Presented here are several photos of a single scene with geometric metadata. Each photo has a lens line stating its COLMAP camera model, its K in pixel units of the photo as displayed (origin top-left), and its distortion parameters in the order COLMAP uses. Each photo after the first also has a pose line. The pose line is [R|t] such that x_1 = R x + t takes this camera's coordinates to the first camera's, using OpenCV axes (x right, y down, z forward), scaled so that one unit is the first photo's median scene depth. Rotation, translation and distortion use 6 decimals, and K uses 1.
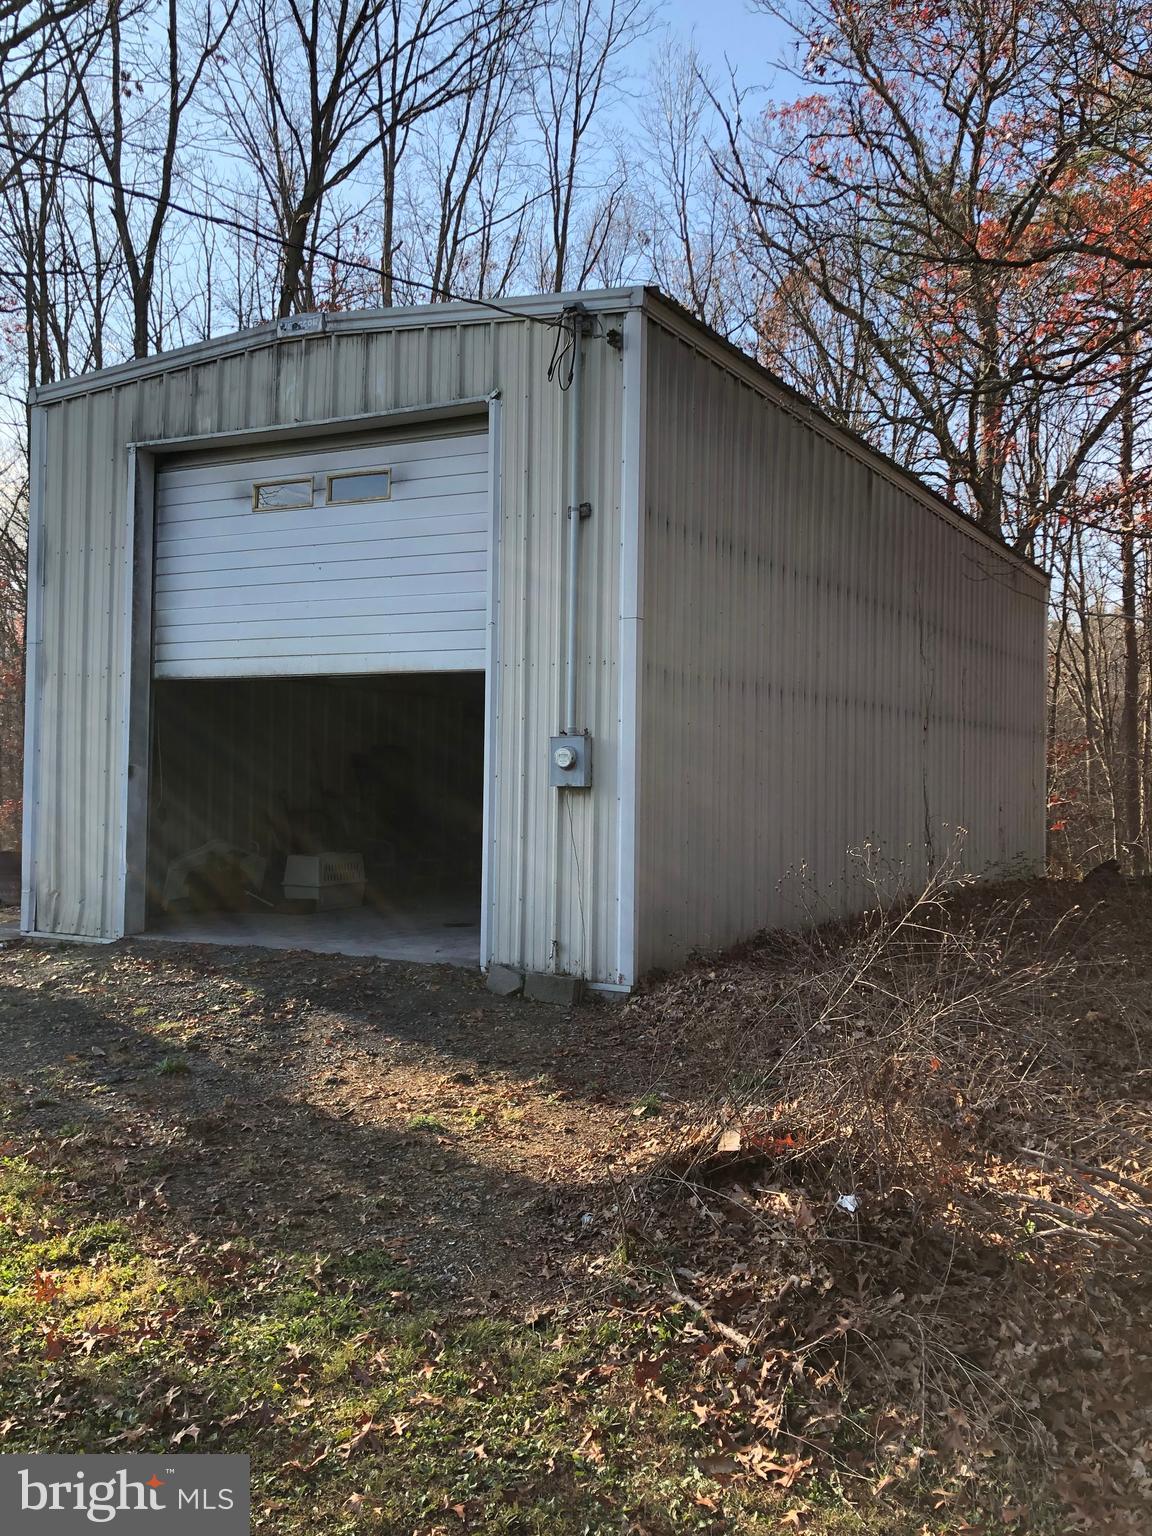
lens RADIAL K [[1432.0, 0, 577.0], [0, 1432.0, 762.1], [0, 0, 1]] dist [0.004198, 0.023328]
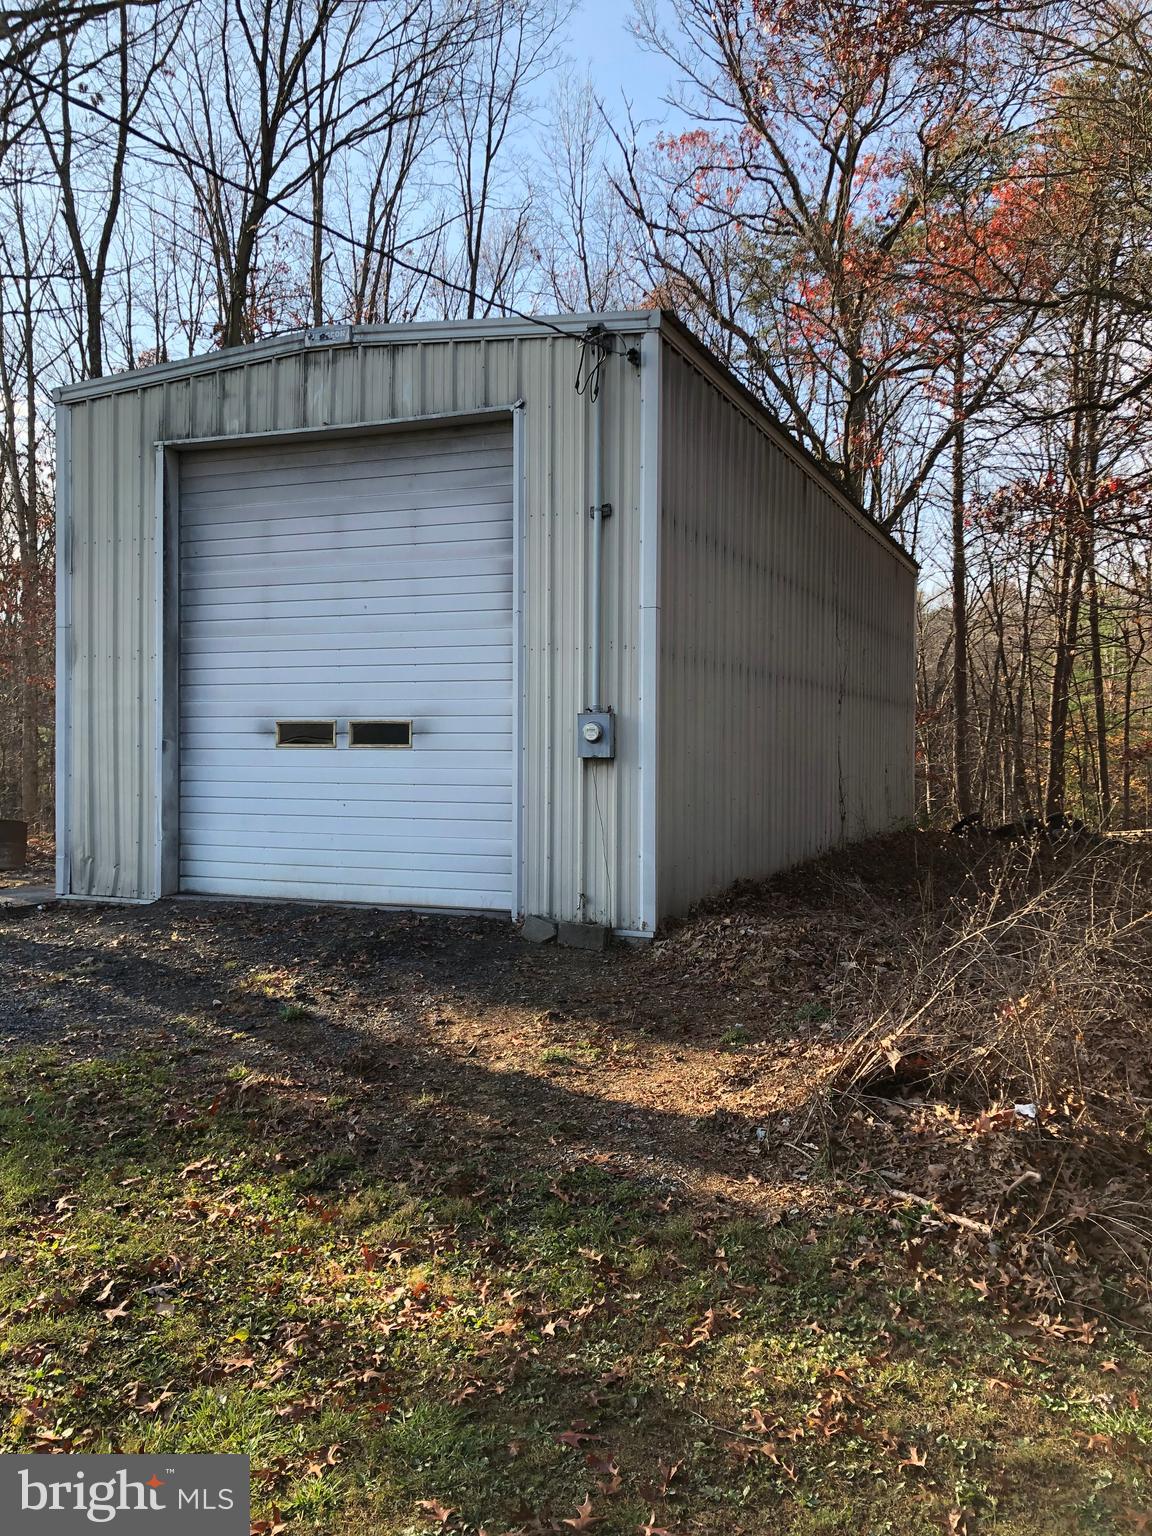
lens RADIAL K [[1290.1, 0, 575.4], [0, 1290.1, 770.0], [0, 0, 1]] dist [0.014496, 0.010455]
pose [[0.994948, -0.009735, 0.099914, -0.114588], [0.006649, 0.999492, 0.031172, -0.004267], [-0.100167, -0.030350, 0.994508, -0.008357]]
